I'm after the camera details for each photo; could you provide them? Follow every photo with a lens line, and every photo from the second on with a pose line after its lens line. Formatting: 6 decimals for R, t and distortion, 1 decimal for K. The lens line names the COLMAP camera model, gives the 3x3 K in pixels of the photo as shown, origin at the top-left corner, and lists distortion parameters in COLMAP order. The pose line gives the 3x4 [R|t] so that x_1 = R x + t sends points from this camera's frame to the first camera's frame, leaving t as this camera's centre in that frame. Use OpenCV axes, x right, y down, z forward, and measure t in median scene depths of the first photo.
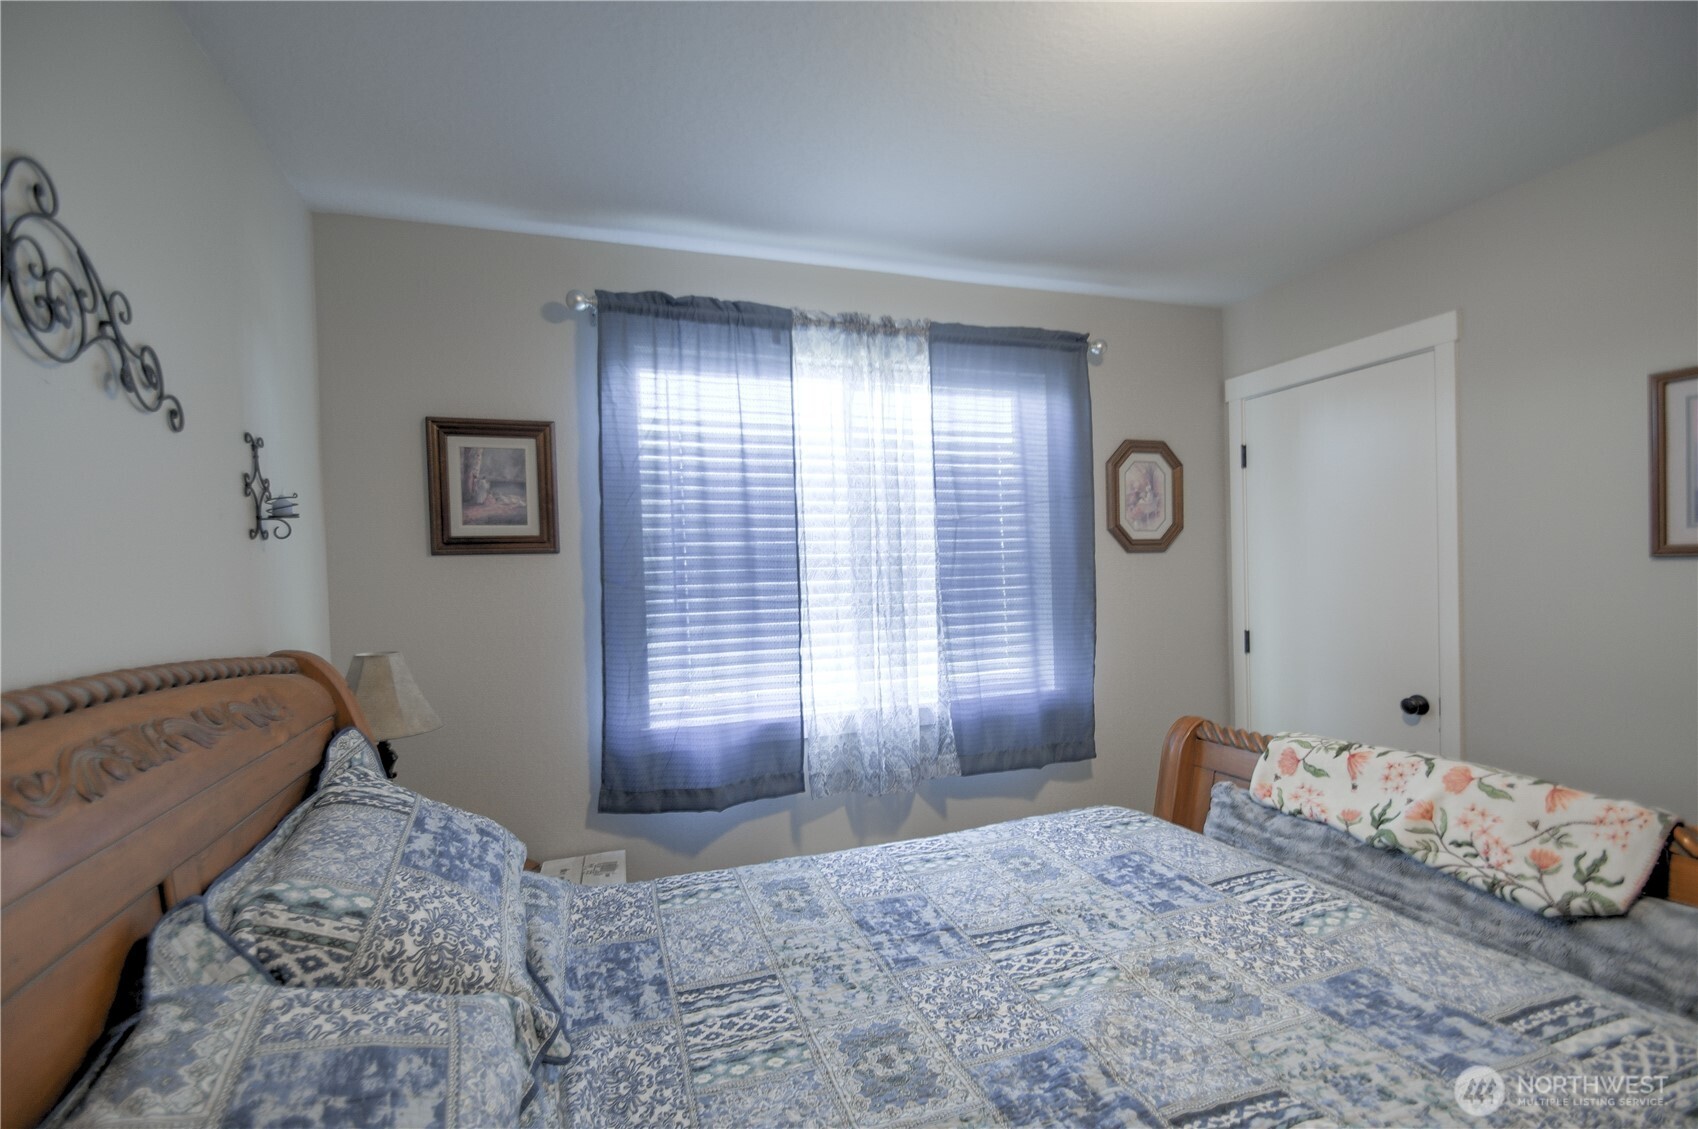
lens RADIAL K [[755.5, 0, 841.1], [0, 755.5, 579.2], [0, 0, 1]] dist [-0.013650, -0.003803]
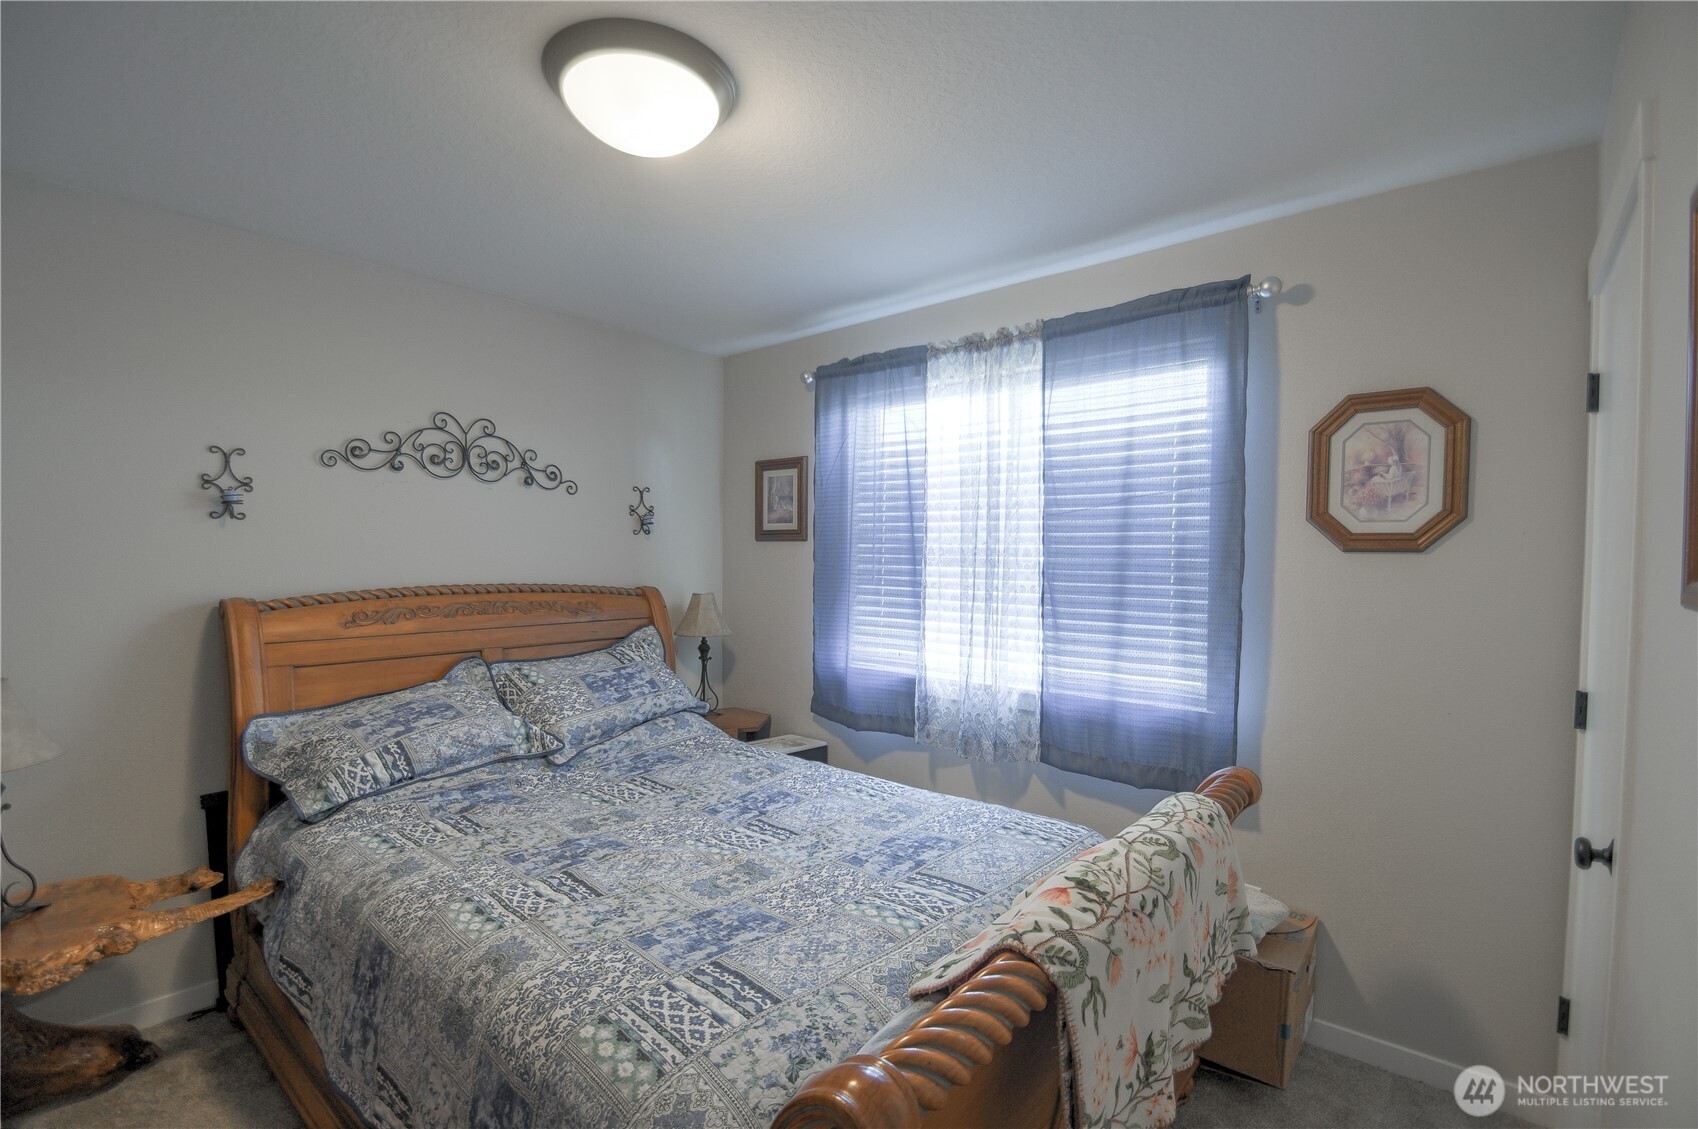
lens RADIAL K [[755.5, 0, 840.5], [0, 755.5, 565.0], [0, 0, 1]] dist [-0.013650, -0.003803]
pose [[0.501006, 0.047338, -0.864148, 0.957227], [-0.029780, 0.998855, 0.037452, -0.043235], [0.864931, 0.006970, 0.501842, 0.269634]]
